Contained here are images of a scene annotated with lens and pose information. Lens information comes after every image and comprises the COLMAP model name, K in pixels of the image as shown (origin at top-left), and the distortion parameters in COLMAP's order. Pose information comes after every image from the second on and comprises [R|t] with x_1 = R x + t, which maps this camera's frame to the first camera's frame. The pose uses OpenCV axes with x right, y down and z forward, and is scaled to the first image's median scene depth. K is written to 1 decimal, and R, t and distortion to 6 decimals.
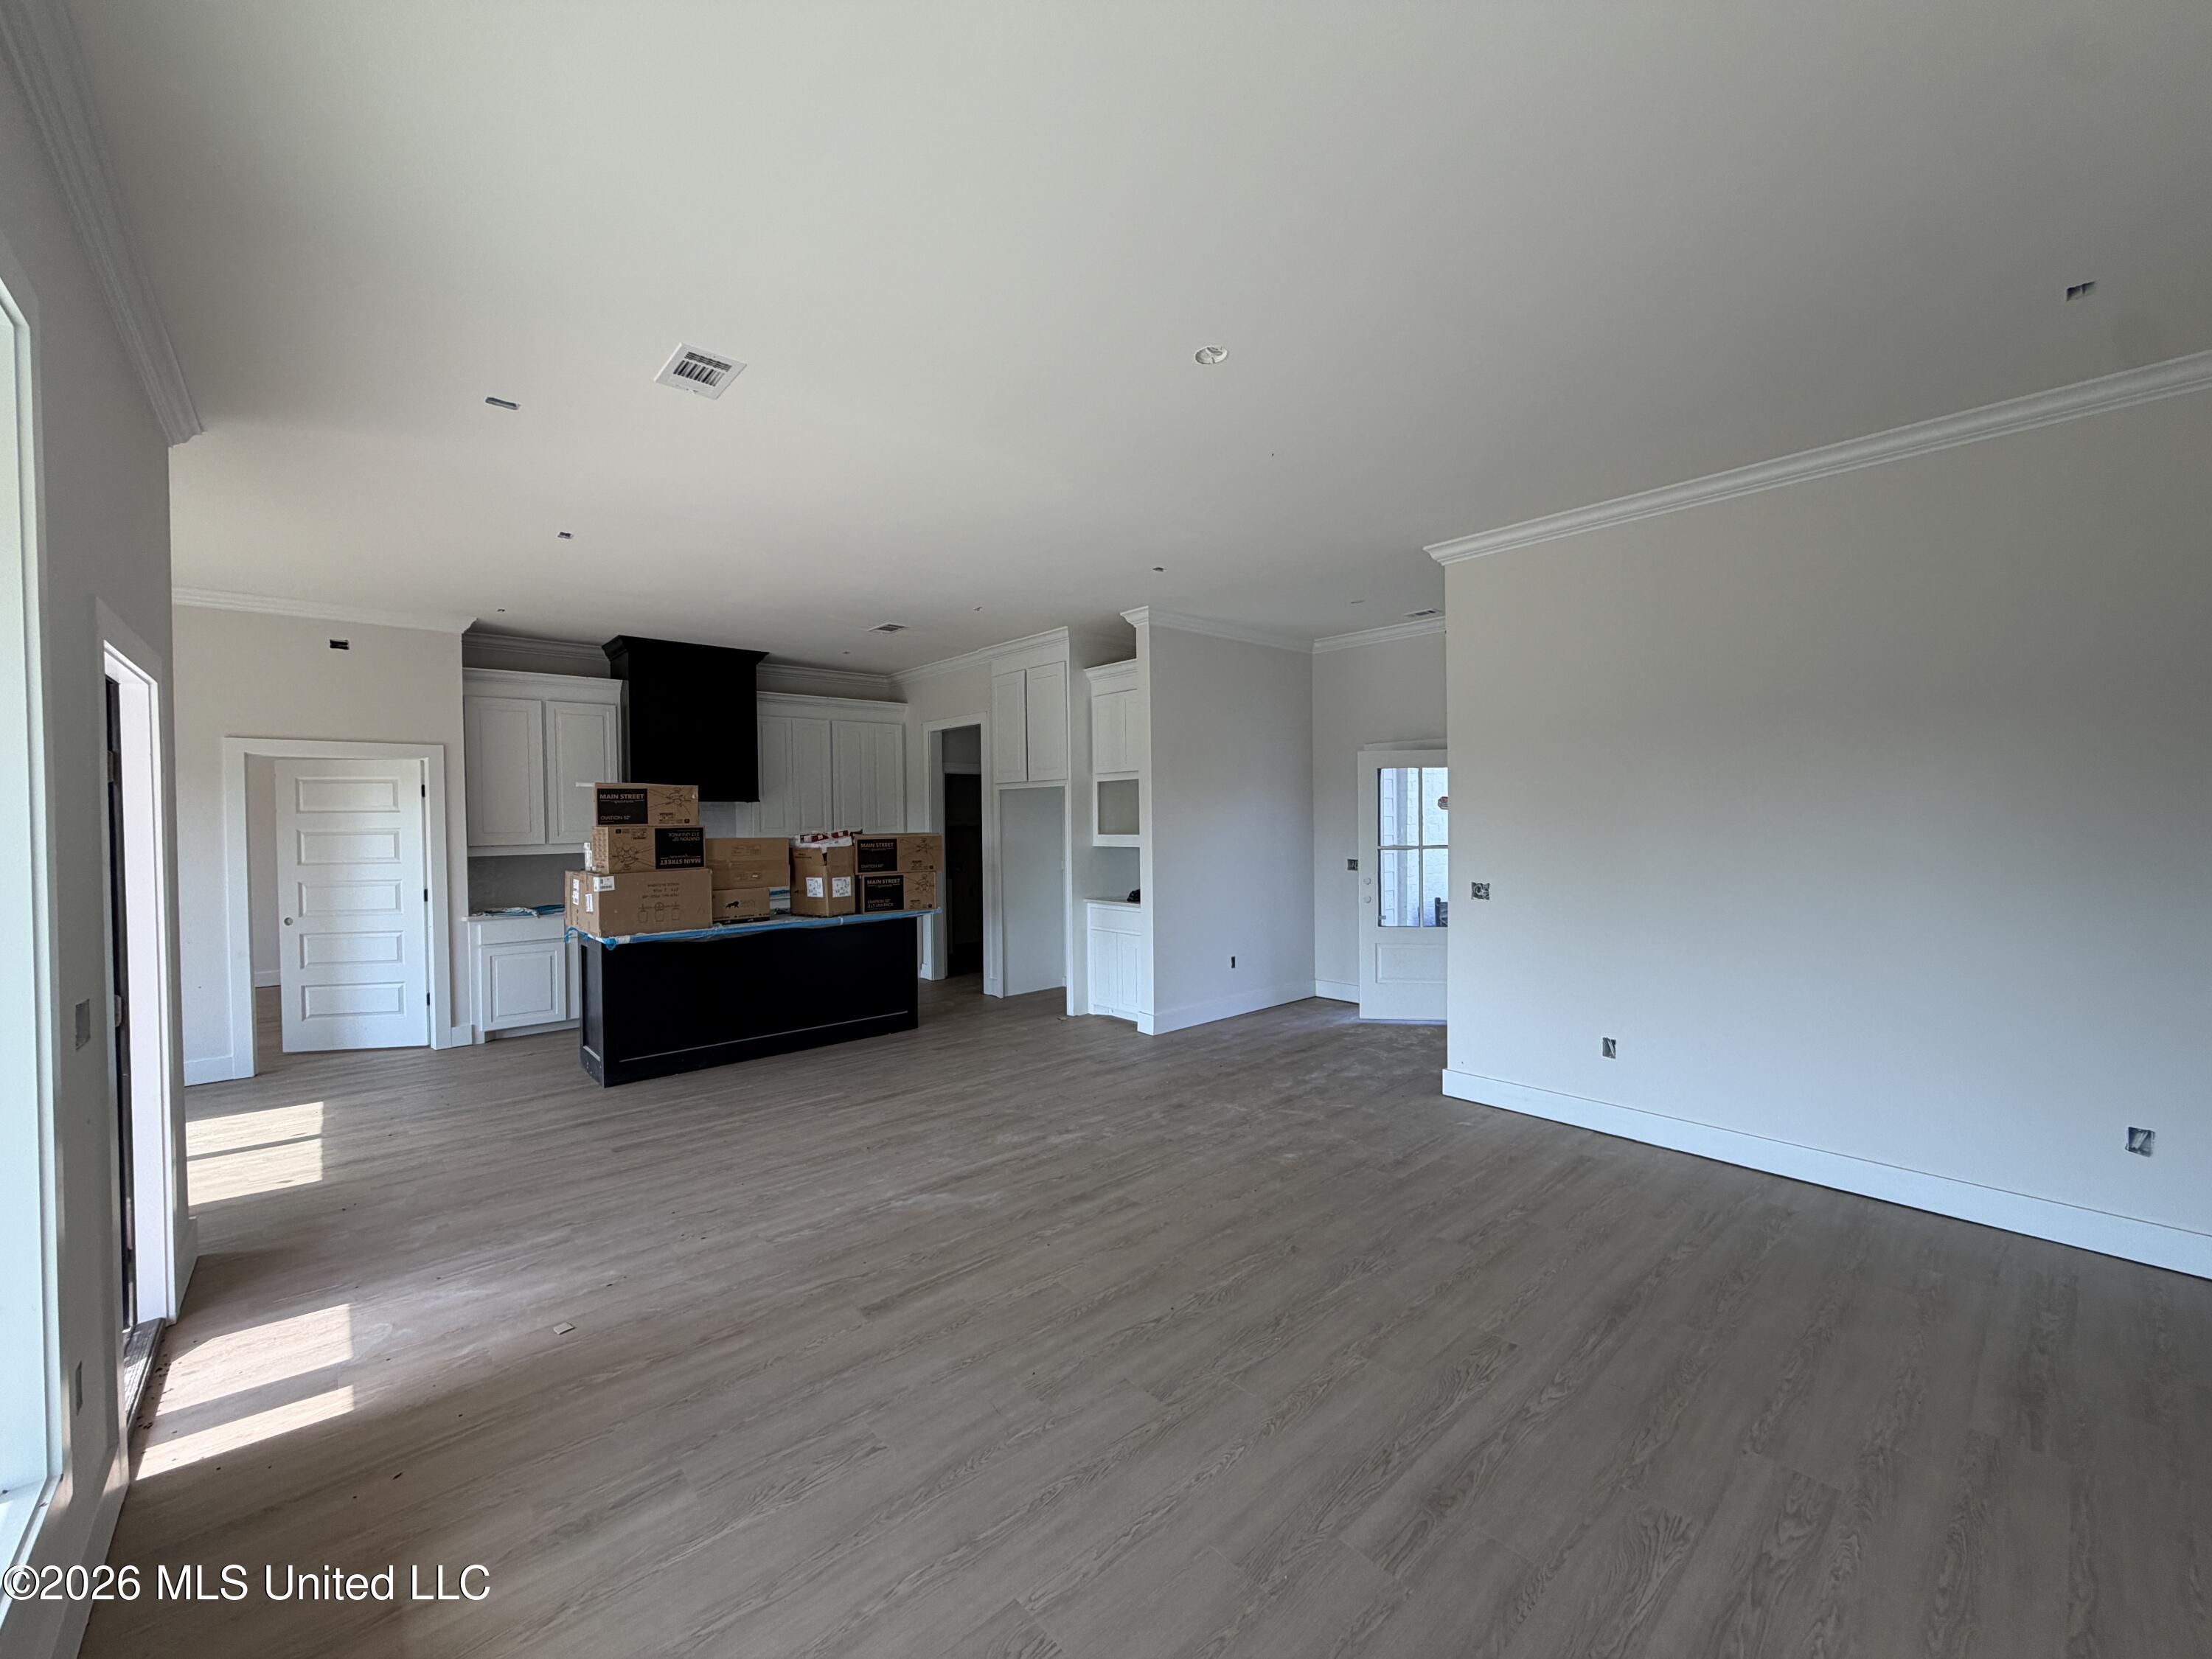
lens RADIAL K [[879.8, 0, 1100.9], [0, 879.8, 829.3], [0, 0, 1]] dist [-0.000560, 0.000234]
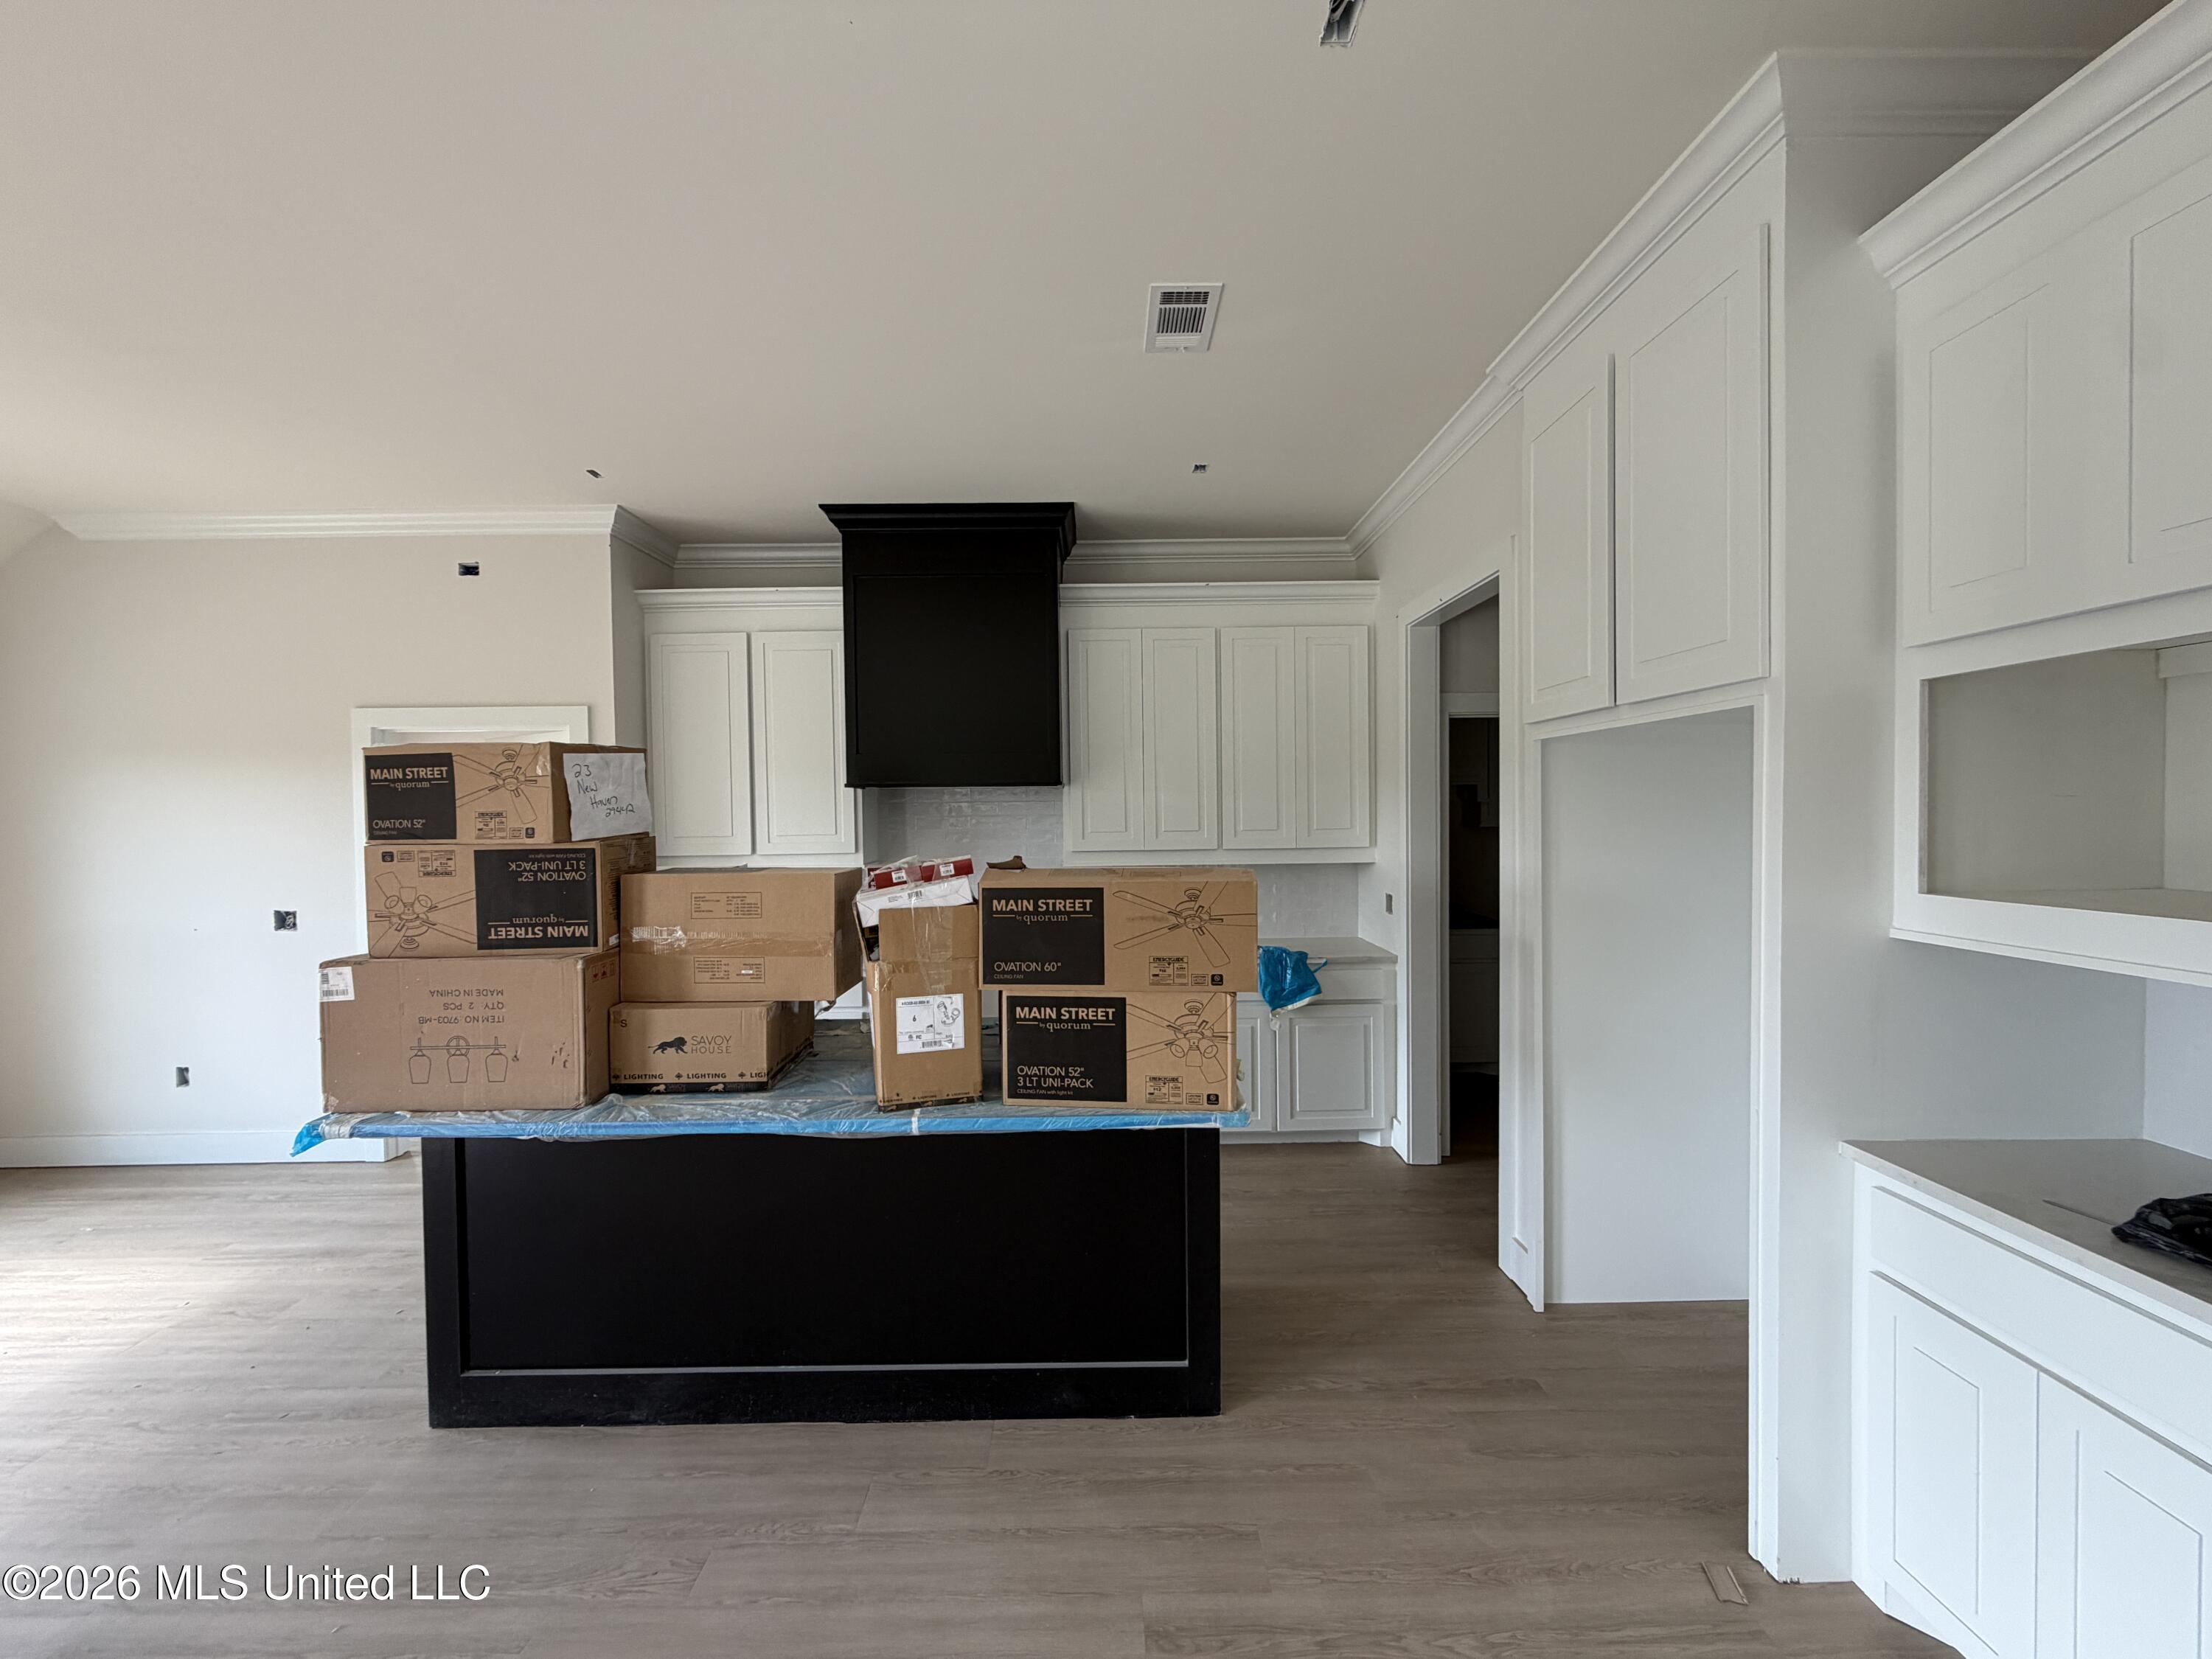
lens RADIAL K [[879.8, 0, 1100.9], [0, 879.8, 829.3], [0, 0, 1]] dist [-0.000560, 0.000234]
pose [[0.754105, 0.016861, -0.656537, -0.016772], [-0.005761, 0.999802, 0.019060, -0.017274], [0.656728, -0.010591, 0.754053, 0.756417]]
